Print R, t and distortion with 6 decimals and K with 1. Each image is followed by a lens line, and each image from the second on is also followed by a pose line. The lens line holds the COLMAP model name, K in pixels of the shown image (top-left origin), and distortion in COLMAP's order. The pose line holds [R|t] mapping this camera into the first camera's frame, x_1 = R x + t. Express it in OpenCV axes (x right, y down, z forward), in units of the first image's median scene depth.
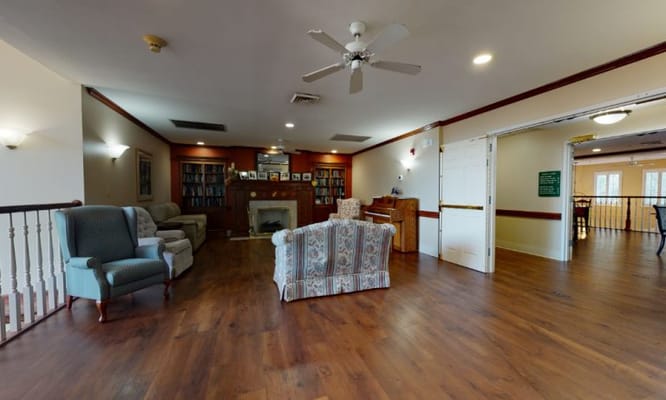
lens RADIAL K [[245.0, 0, 331.6], [0, 245.0, 200.4], [0, 0, 1]] dist [0.000149, -0.000092]
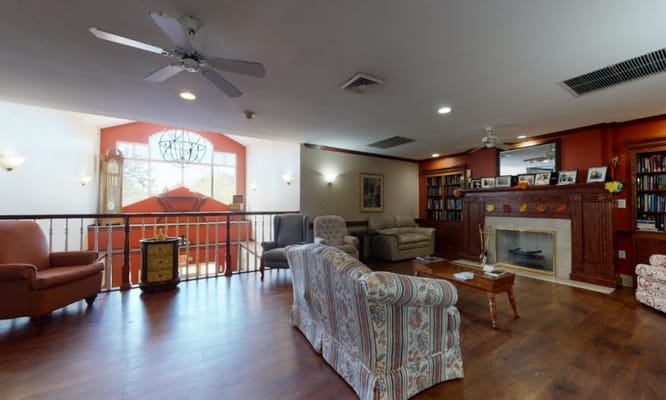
lens RADIAL K [[245.0, 0, 331.6], [0, 245.0, 200.4], [0, 0, 1]] dist [0.000149, -0.000092]
pose [[0.210916, -0.022778, -0.977239, 0.308001], [-0.029809, 0.999114, -0.029722, -0.011089], [0.977050, 0.035399, 0.210050, 0.375074]]
